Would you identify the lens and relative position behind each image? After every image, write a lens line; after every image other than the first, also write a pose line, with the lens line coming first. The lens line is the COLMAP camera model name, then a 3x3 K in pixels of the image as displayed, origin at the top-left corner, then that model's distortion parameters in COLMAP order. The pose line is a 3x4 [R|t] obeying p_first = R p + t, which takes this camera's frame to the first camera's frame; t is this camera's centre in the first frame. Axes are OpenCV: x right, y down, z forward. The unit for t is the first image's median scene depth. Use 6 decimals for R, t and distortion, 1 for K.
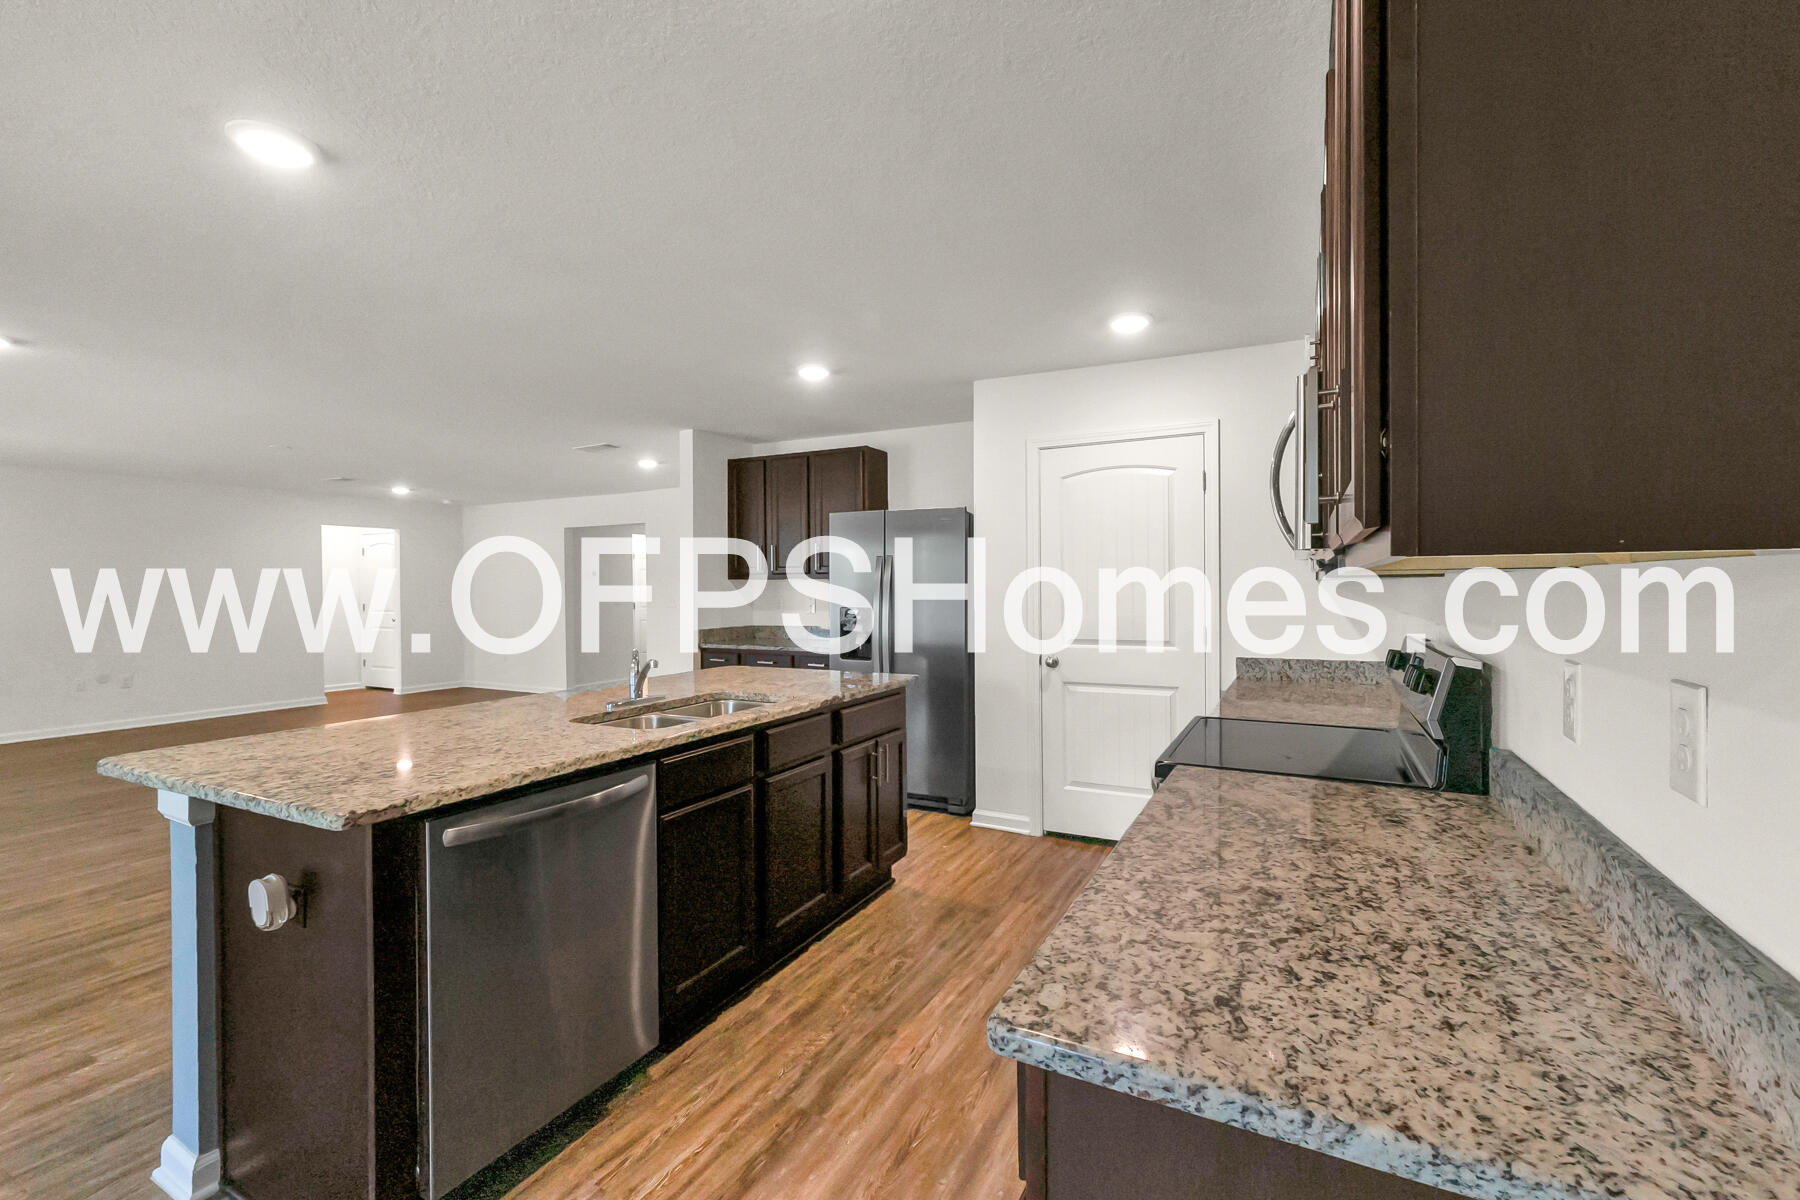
lens RADIAL K [[747.2, 0, 898.1], [0, 747.2, 598.3], [0, 0, 1]] dist [-0.001399, 0.000106]
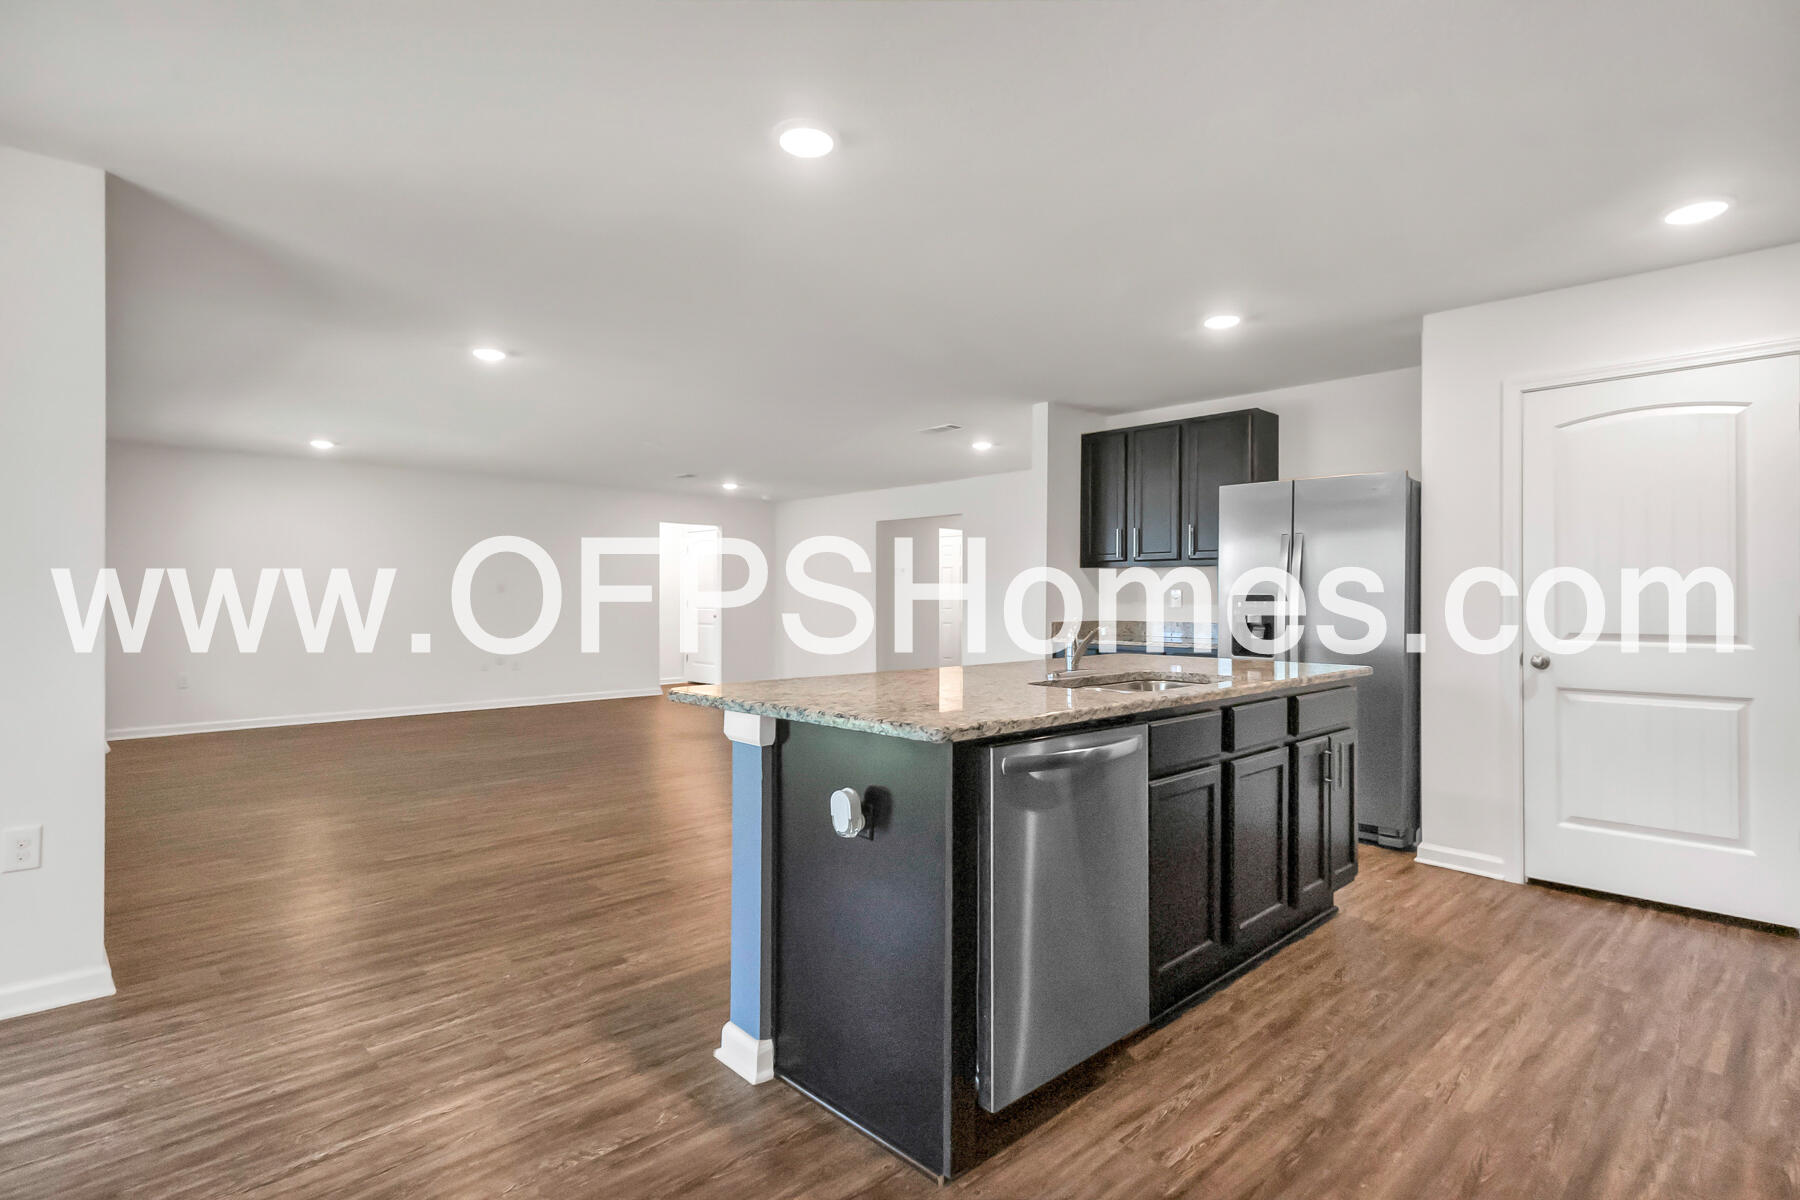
lens RADIAL K [[869.2, 0, 906.0], [0, 869.2, 602.9], [0, 0, 1]] dist [0.000253, 0.001288]
pose [[0.948692, 0.011362, -0.315997, -0.193196], [-0.014967, 0.999848, -0.008985, 0.057882], [0.315847, 0.013254, 0.948718, -0.106899]]
